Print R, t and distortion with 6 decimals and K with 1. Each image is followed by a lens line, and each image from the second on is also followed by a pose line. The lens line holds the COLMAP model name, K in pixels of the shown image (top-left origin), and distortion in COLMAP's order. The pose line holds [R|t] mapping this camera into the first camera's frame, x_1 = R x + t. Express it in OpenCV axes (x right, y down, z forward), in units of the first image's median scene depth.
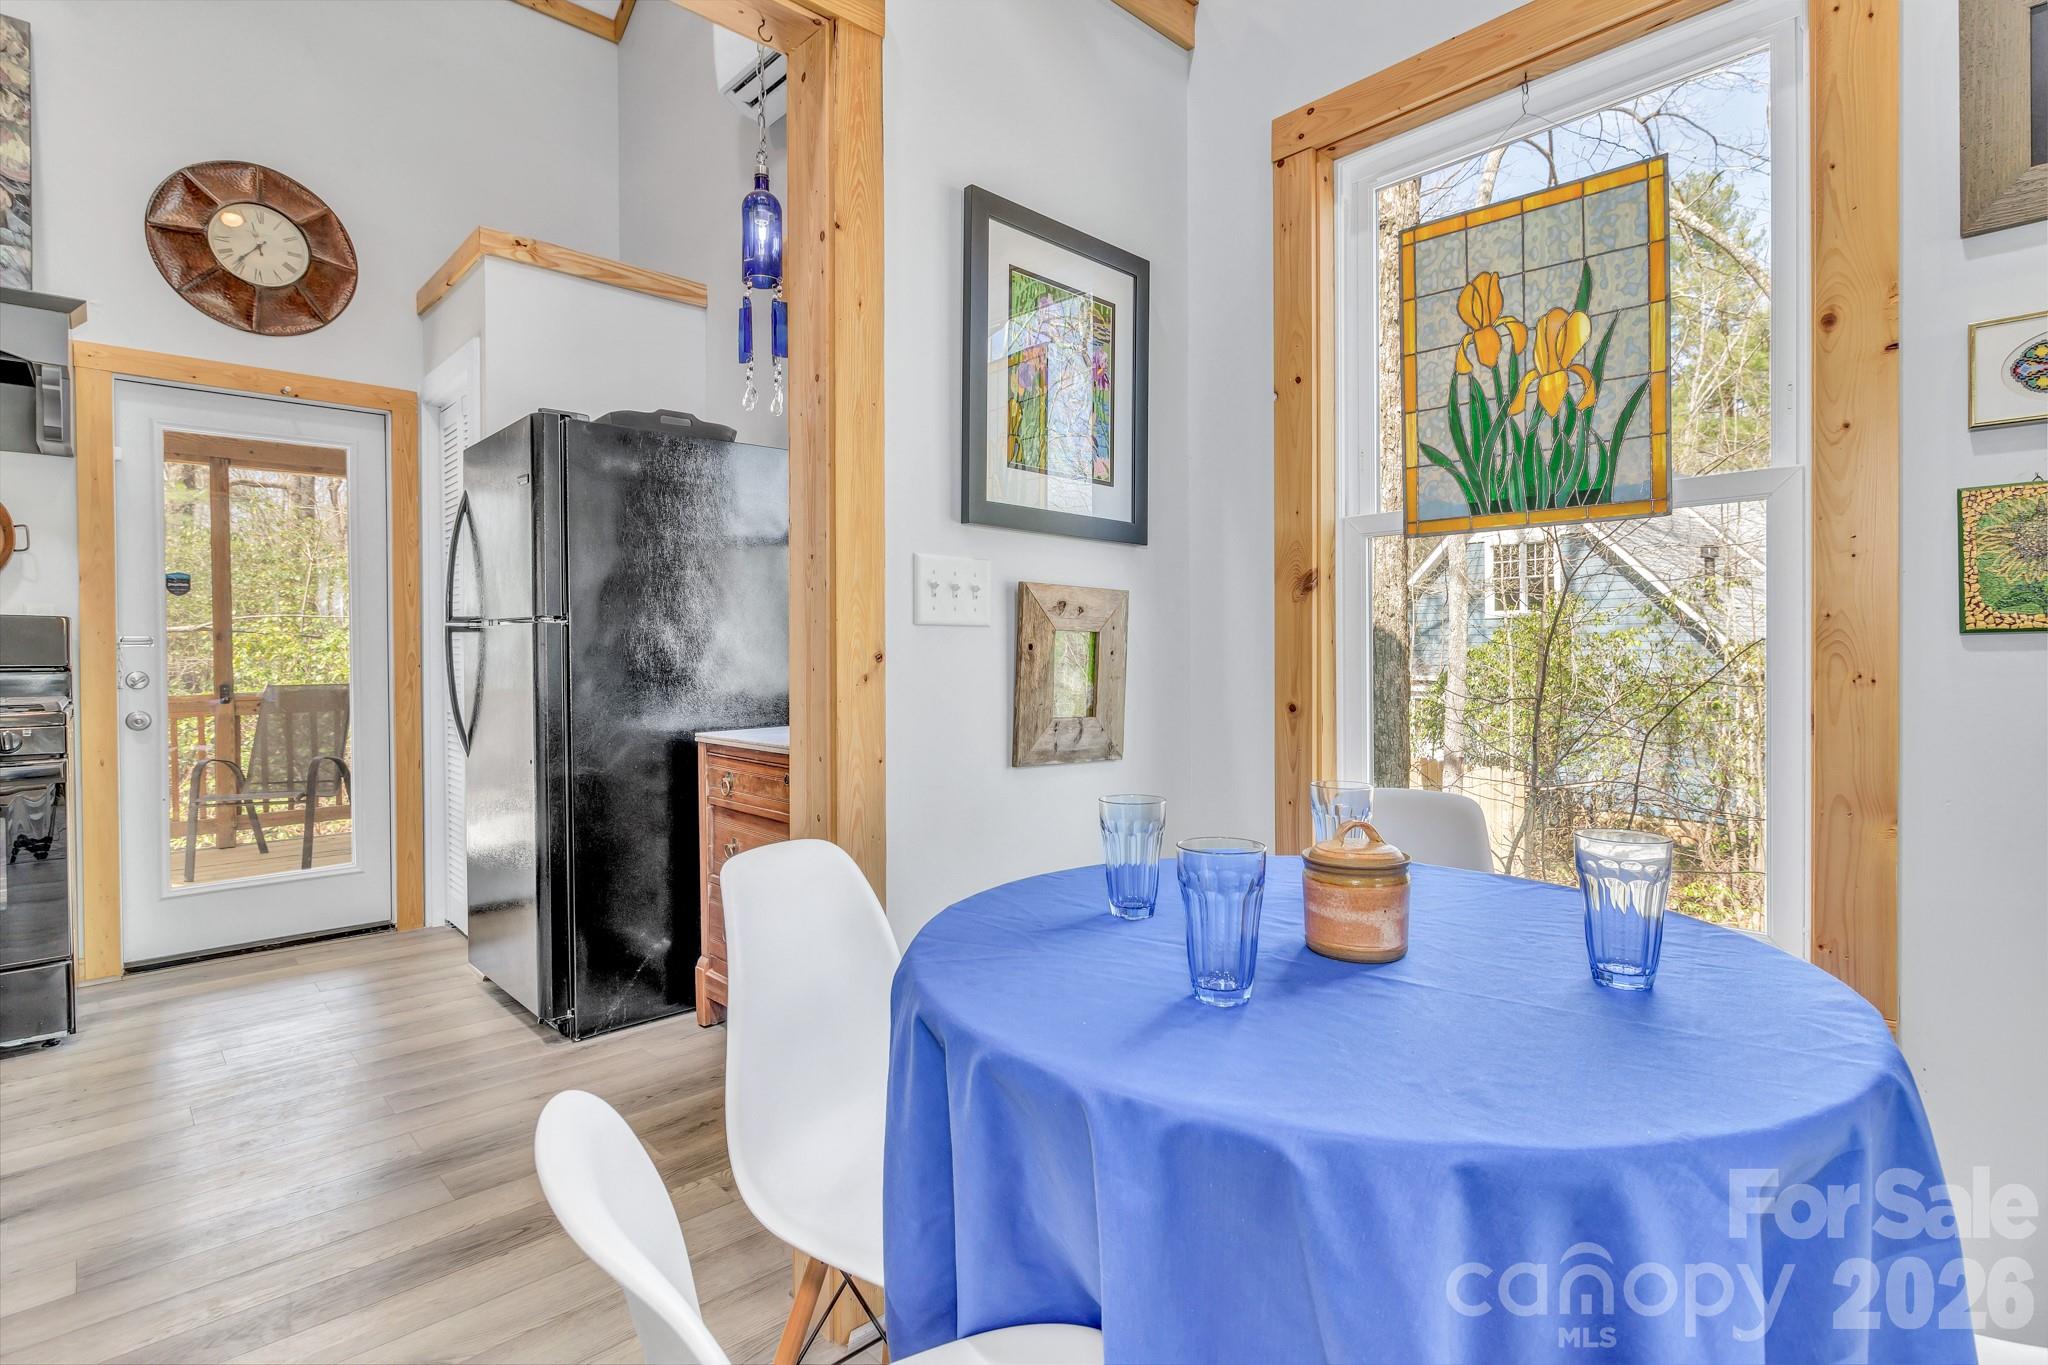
lens RADIAL K [[1019.3, 0, 1007.4], [0, 1019.3, 655.5], [0, 0, 1]] dist [0.003407, 0.000374]
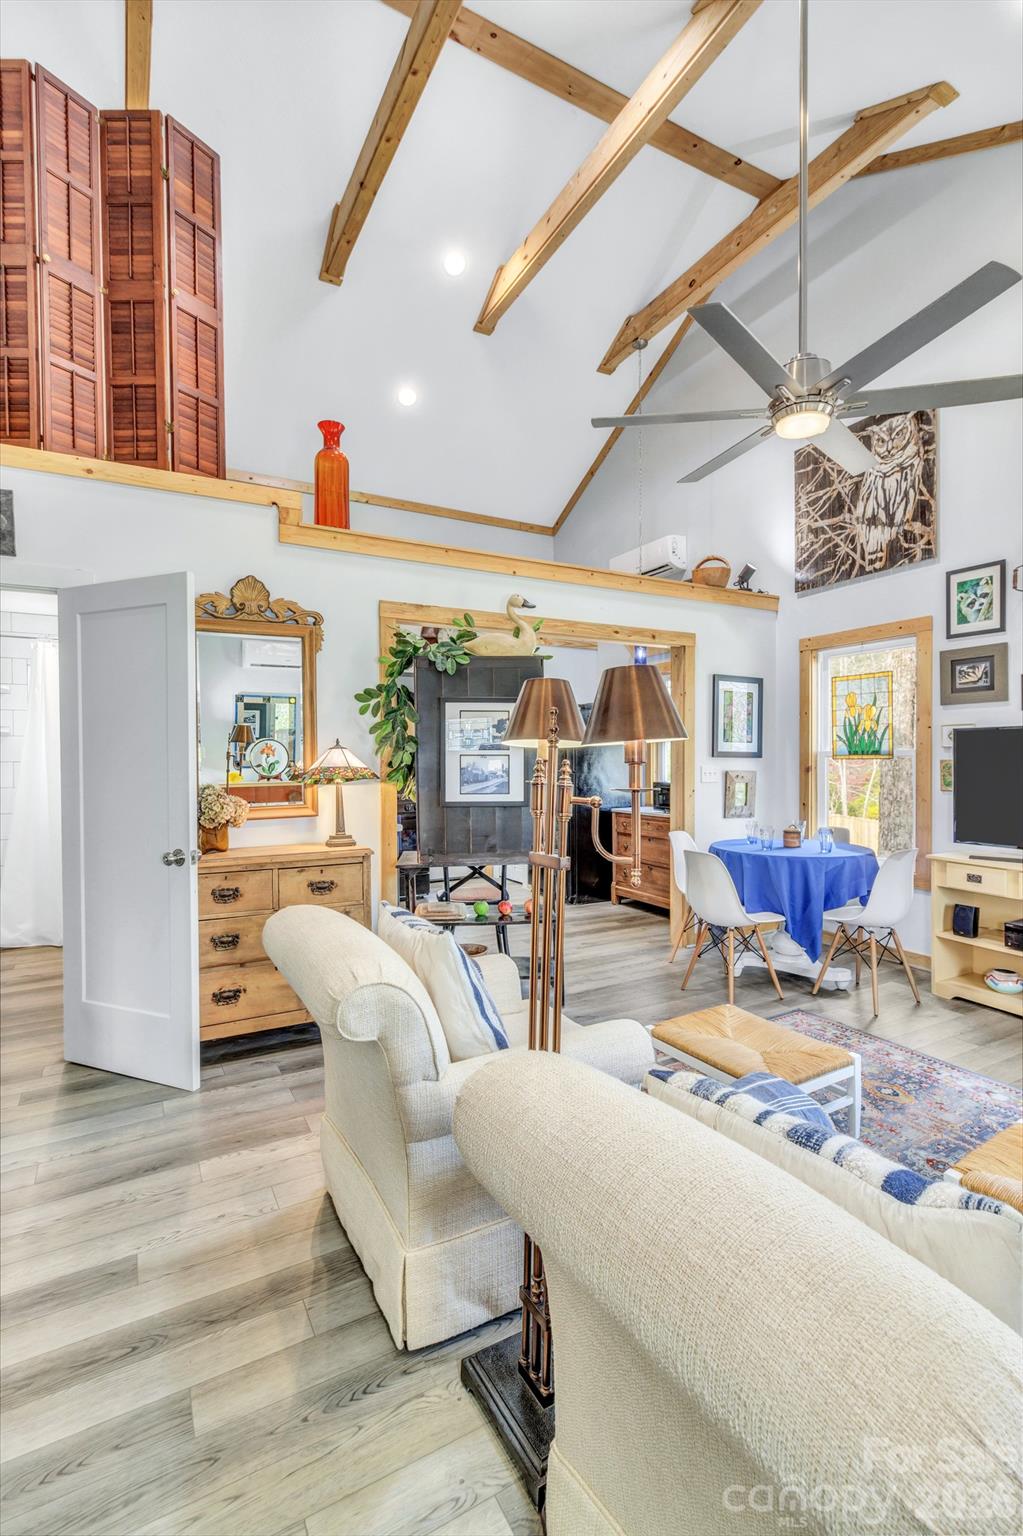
lens RADIAL K [[705.3, 0, 516.5], [0, 705.3, 770.6], [0, 0, 1]] dist [-0.005073, -0.000337]
pose [[0.970784, 0.002919, -0.239937, -0.116023], [0.001347, 0.999844, 0.017613, -0.118003], [0.239951, -0.017422, 0.970629, -1.754851]]
